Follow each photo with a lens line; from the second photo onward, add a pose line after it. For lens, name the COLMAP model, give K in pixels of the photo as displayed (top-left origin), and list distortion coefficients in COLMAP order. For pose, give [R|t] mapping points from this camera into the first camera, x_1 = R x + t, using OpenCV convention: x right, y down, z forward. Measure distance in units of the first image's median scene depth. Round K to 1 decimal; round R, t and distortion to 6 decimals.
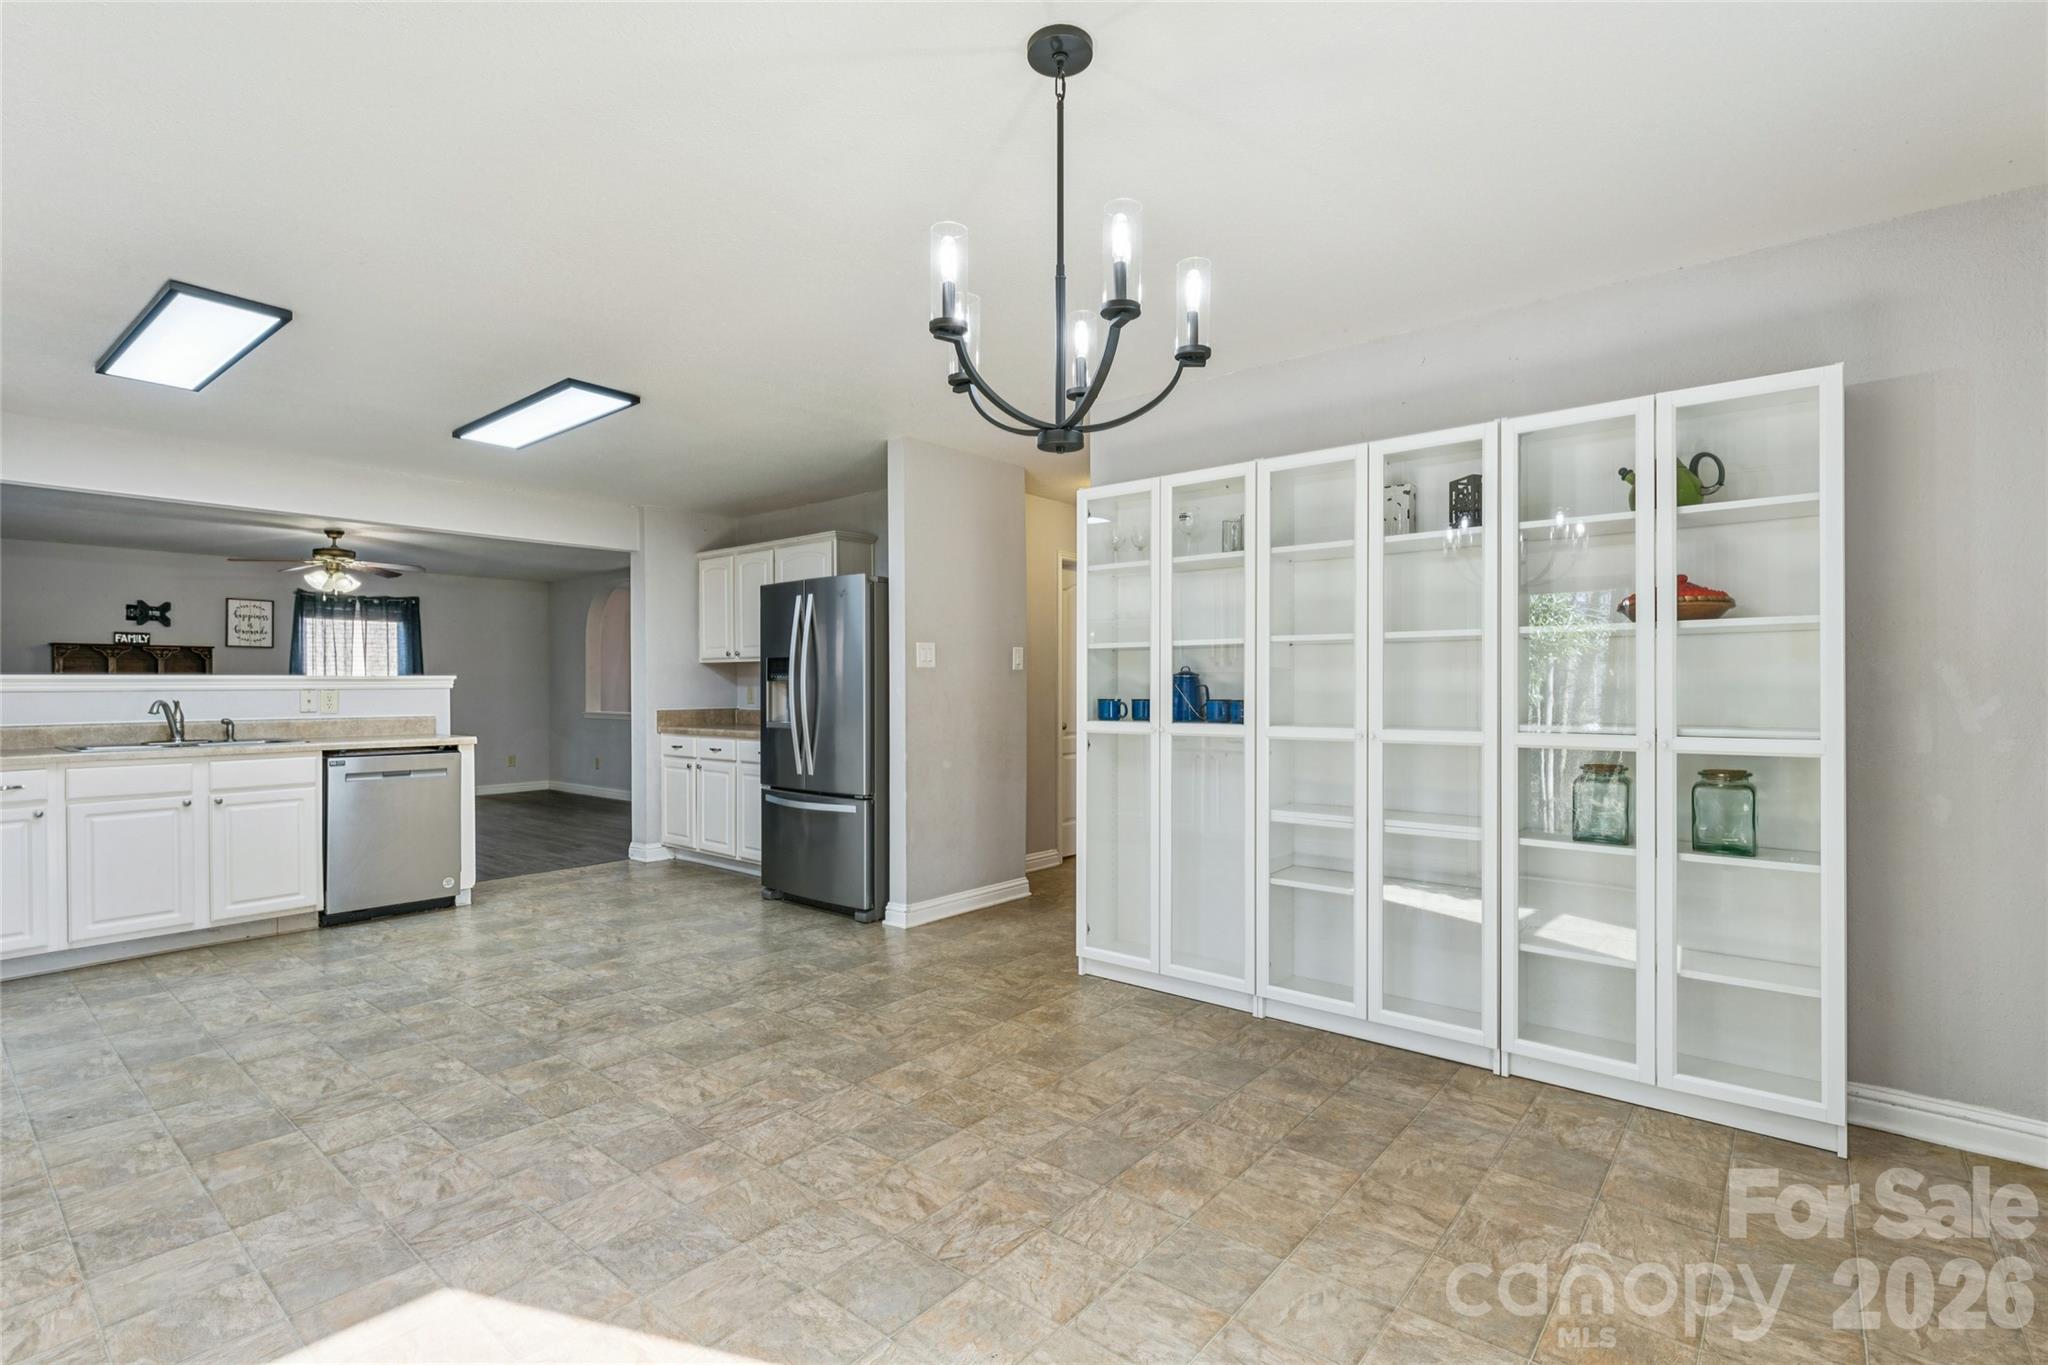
lens RADIAL K [[943.9, 0, 1019.7], [0, 943.9, 688.1], [0, 0, 1]] dist [-0.001574, 0.000362]
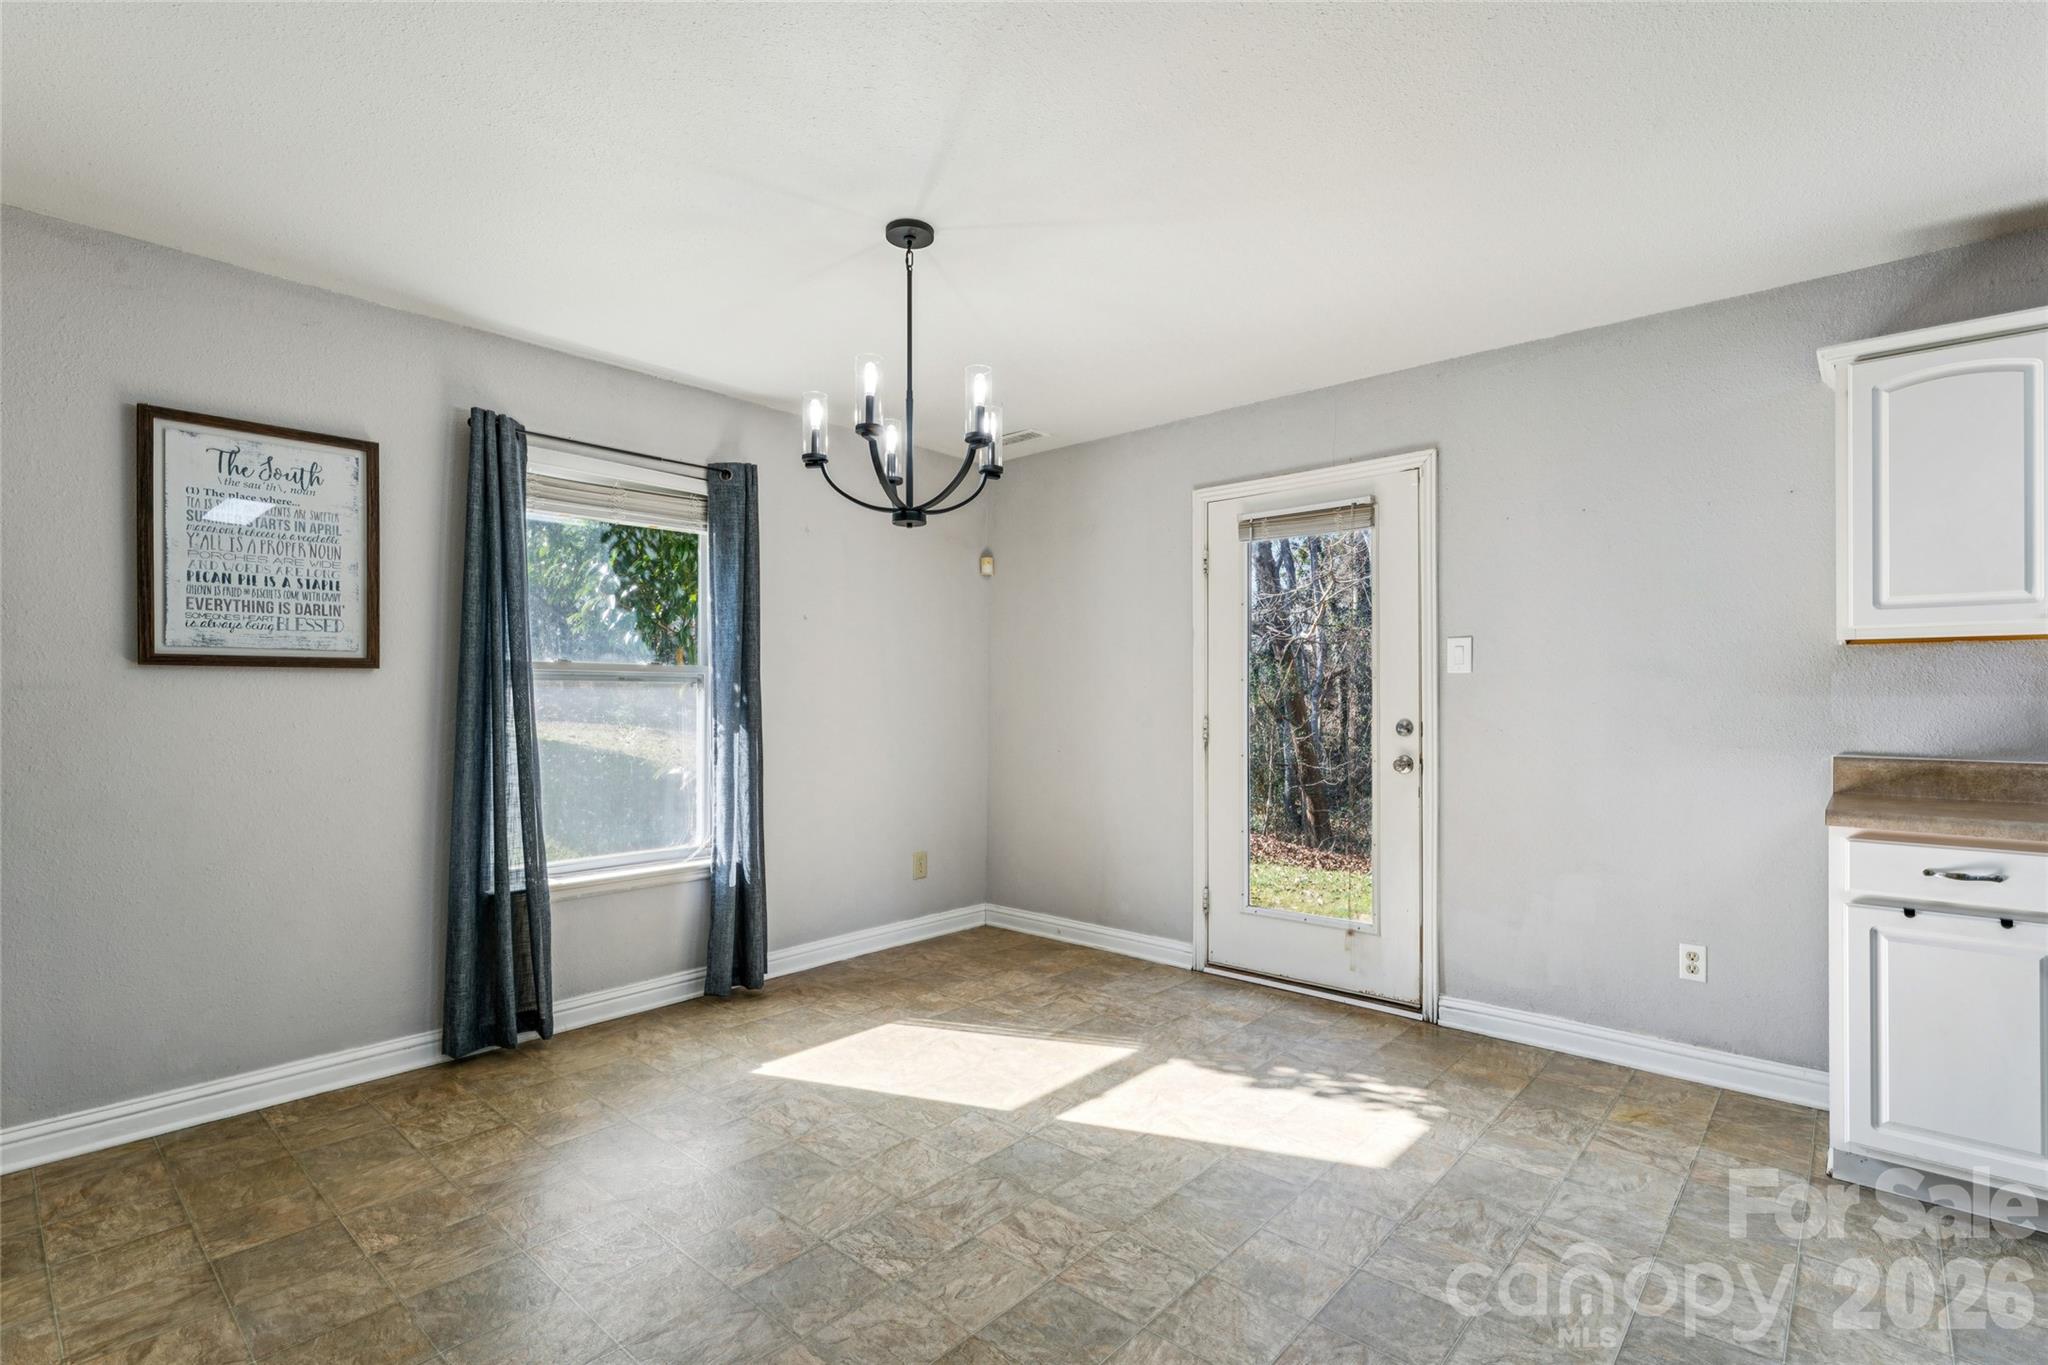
lens RADIAL K [[955.7, 0, 1020.0], [0, 955.7, 690.9], [0, 0, 1]] dist [0.000146, -0.000171]
pose [[-0.999311, 0.000123, 0.037108, -0.070633], [-0.000151, 0.999973, -0.007399, -0.001359], [-0.037108, -0.007400, -0.999284, 1.003998]]
